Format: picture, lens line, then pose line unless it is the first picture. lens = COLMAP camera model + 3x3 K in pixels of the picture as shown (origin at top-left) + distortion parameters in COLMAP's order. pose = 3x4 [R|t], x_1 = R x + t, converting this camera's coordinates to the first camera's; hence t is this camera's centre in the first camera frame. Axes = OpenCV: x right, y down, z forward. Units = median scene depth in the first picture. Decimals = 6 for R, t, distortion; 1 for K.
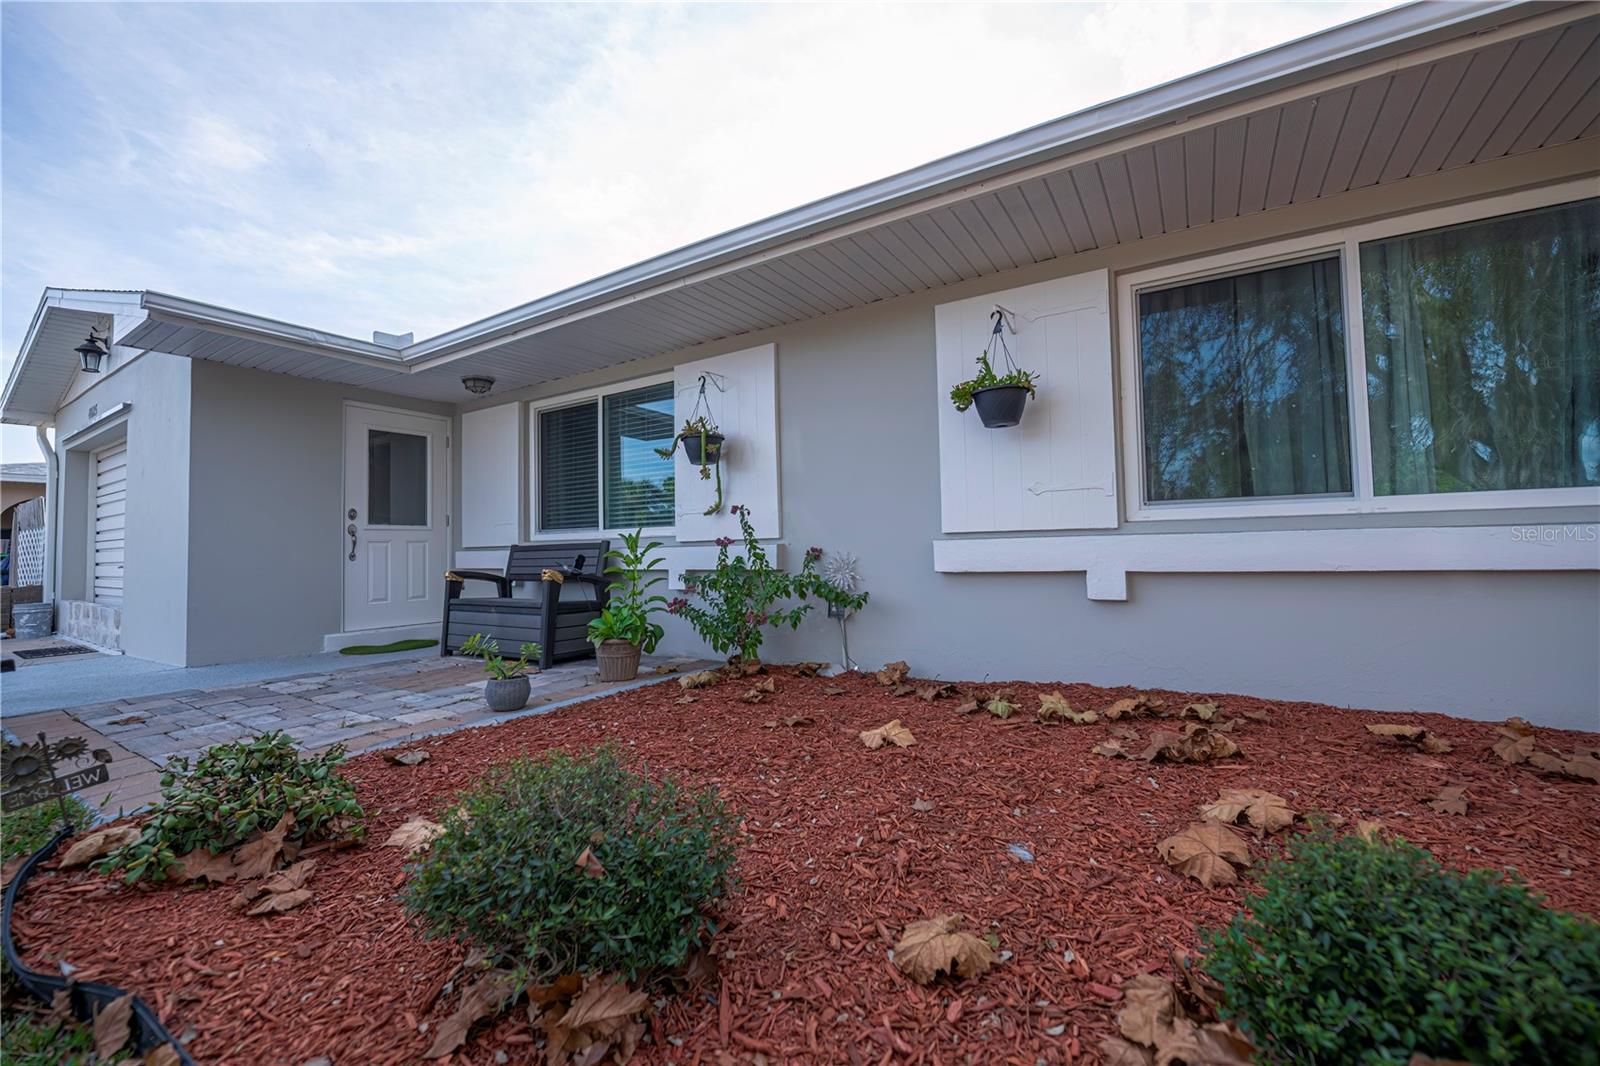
lens RADIAL K [[641.2, 0, 801.5], [0, 641.2, 517.8], [0, 0, 1]] dist [-0.017709, -0.000264]
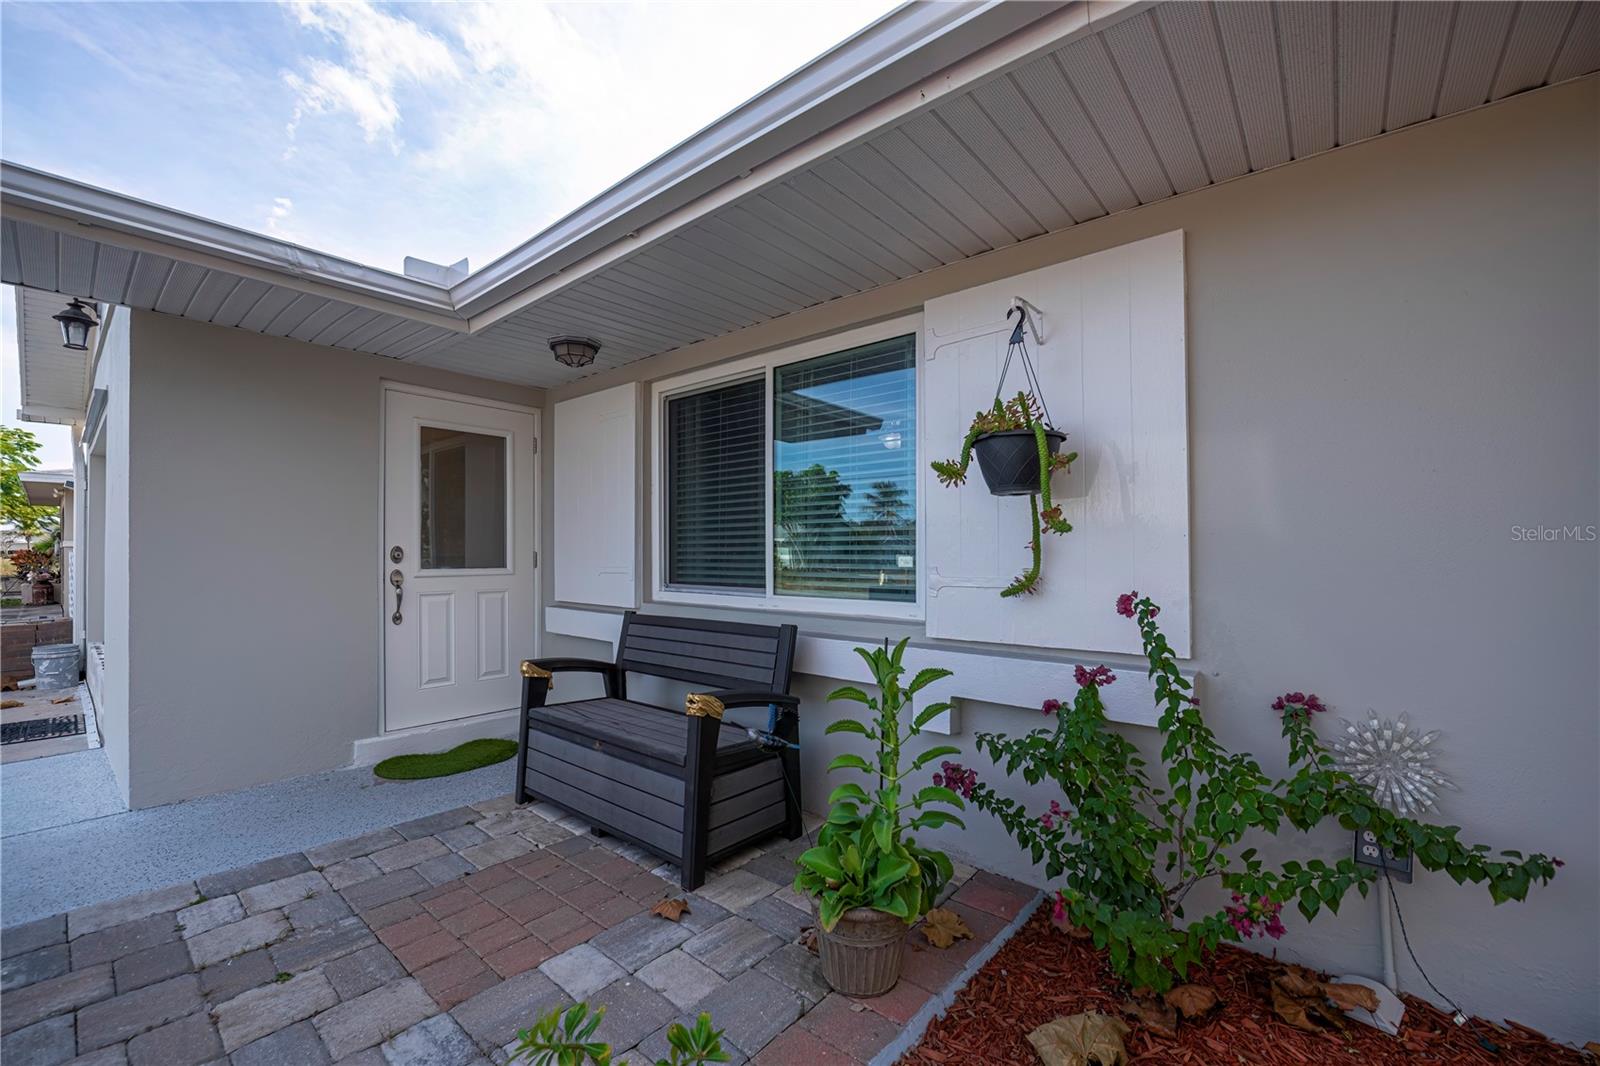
lens RADIAL K [[643.6, 0, 804.6], [0, 643.6, 556.8], [0, 0, 1]] dist [-0.016567, -0.000086]
pose [[0.990160, 0.025135, -0.137666, -0.195903], [-0.017702, 0.998332, 0.054953, -0.048697], [0.138818, -0.051976, 0.988953, 0.406267]]
